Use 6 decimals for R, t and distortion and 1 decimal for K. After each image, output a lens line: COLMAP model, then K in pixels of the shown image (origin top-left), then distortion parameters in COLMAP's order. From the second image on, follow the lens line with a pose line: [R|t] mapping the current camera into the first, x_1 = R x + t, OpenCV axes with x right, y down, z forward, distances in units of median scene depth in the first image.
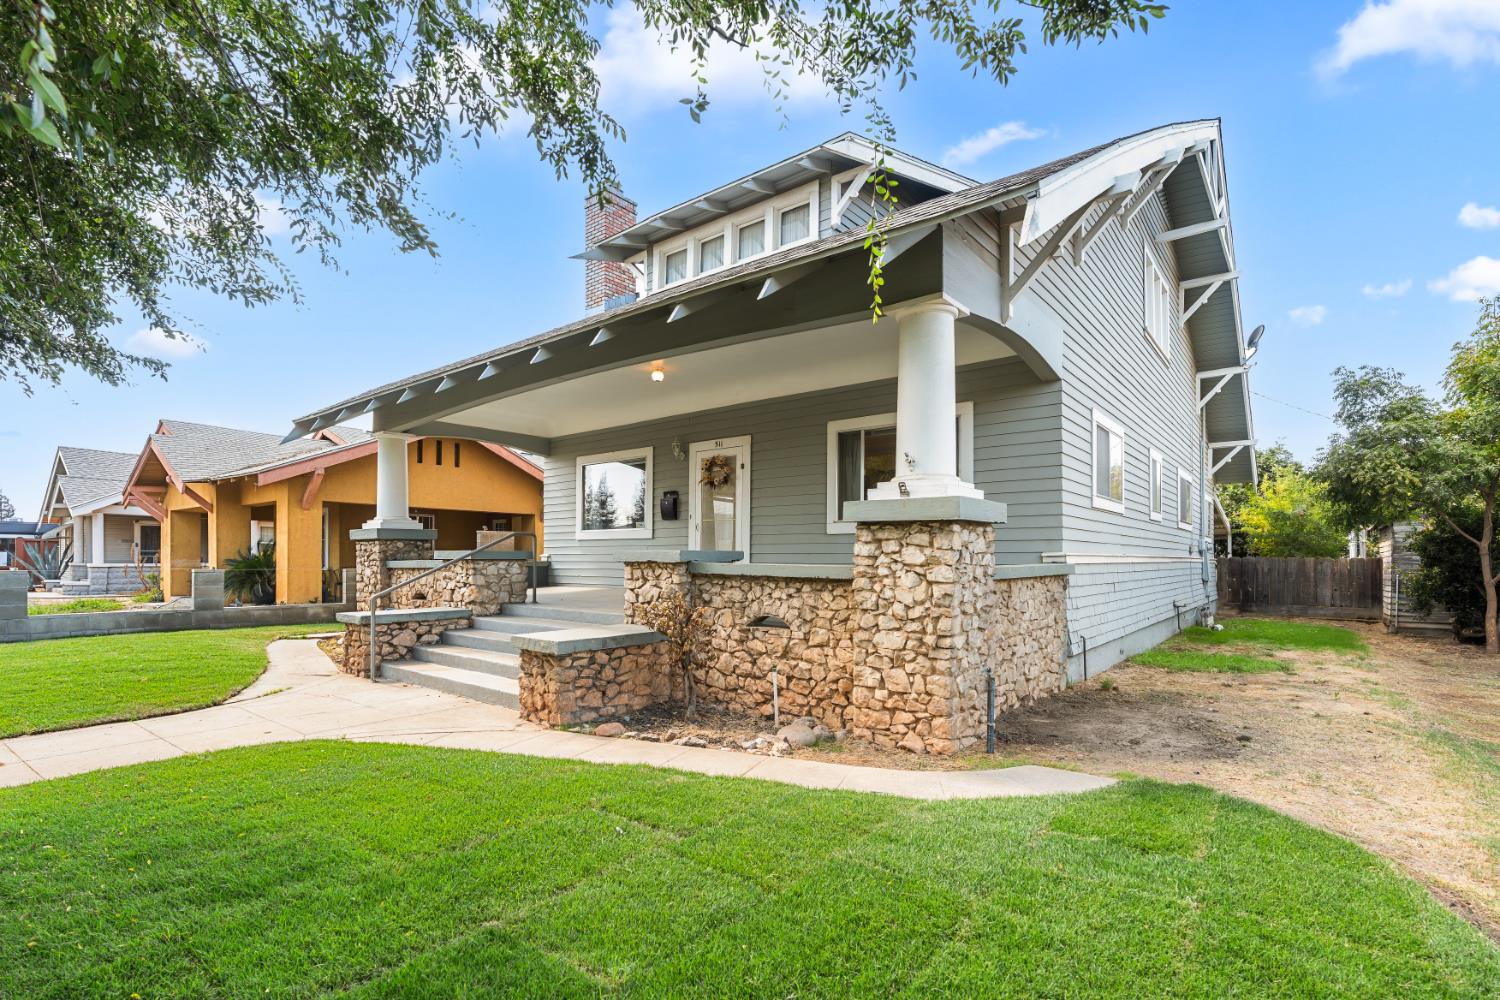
lens RADIAL K [[699.6, 0, 742.4], [0, 699.6, 536.1], [0, 0, 1]] dist [0.001073, 0.001498]
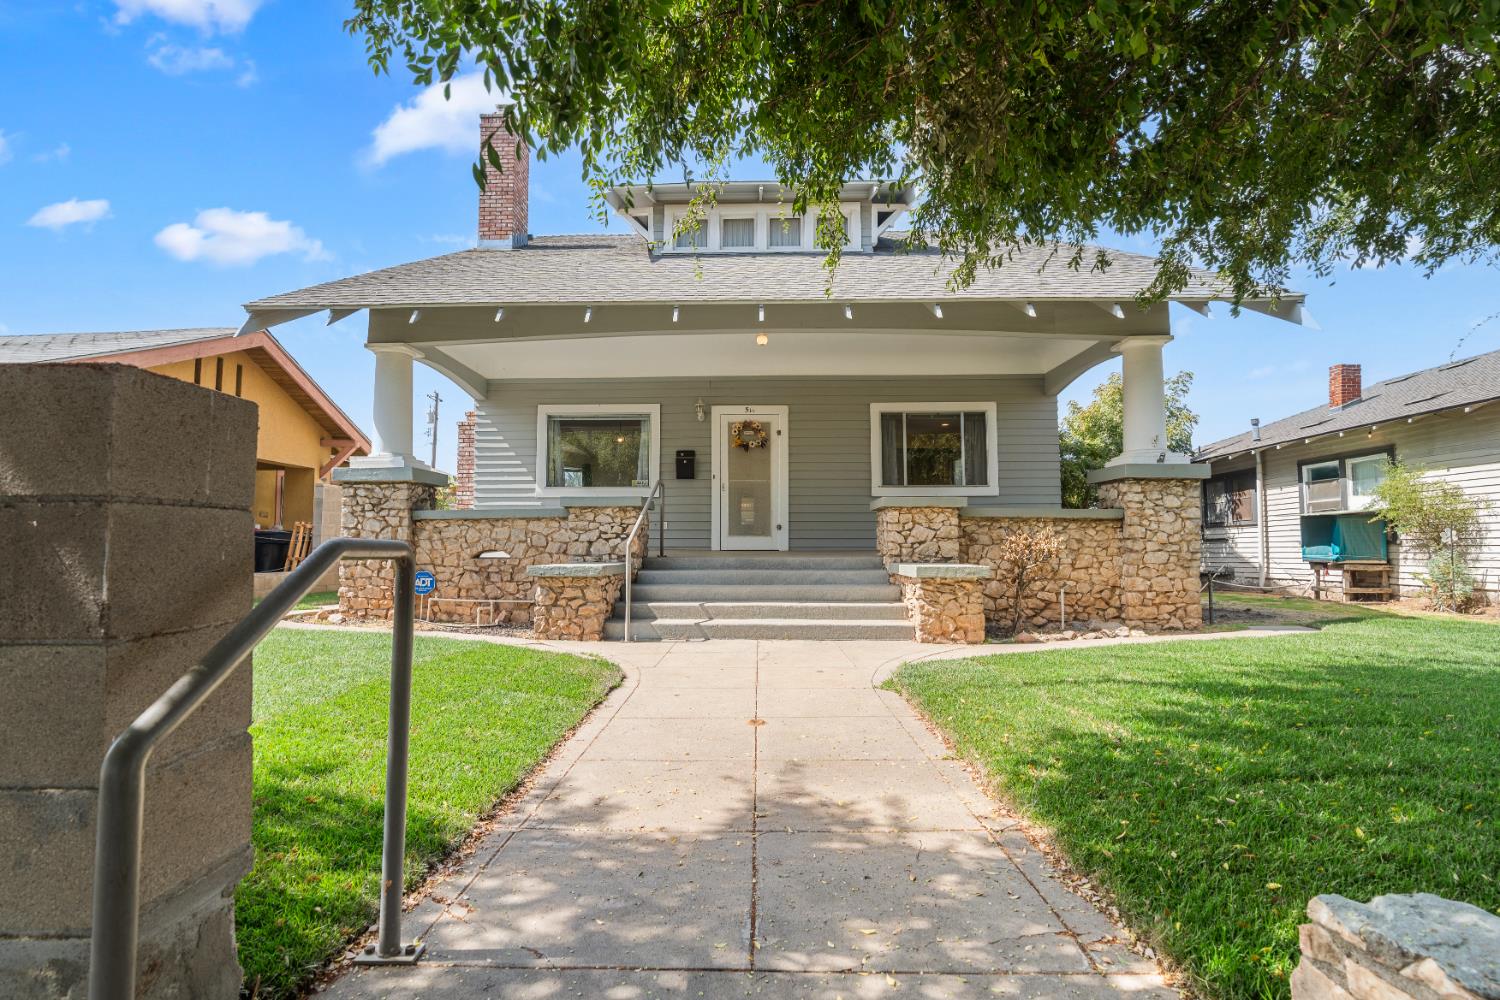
lens RADIAL K [[687.2, 0, 739.7], [0, 687.2, 492.4], [0, 0, 1]] dist [-0.003936, 0.000343]
pose [[0.796467, 0.043832, 0.603091, -1.251548], [-0.016694, 0.998583, -0.050529, 0.088124], [-0.604451, 0.030177, 0.796071, 0.330061]]
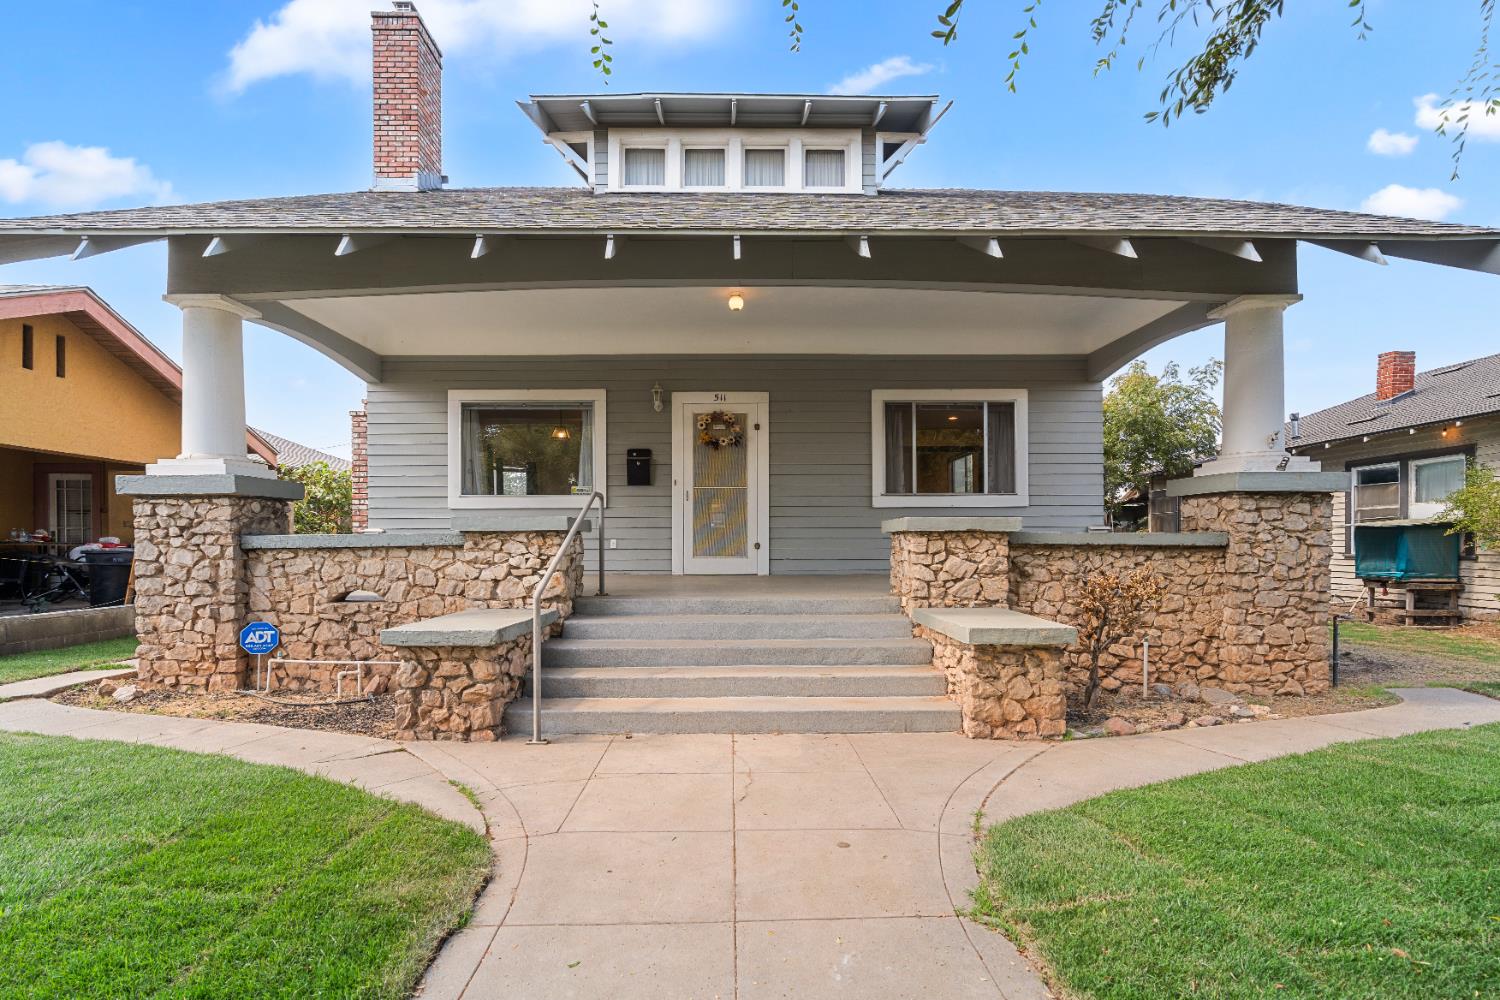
lens RADIAL K [[699.6, 0, 742.4], [0, 699.6, 536.1], [0, 0, 1]] dist [0.001073, 0.001498]
pose [[0.767365, 0.000796, 0.641210, -1.026293], [-0.014499, 0.999765, 0.016110, 0.039081], [-0.641047, -0.021659, 0.767196, 0.620769]]
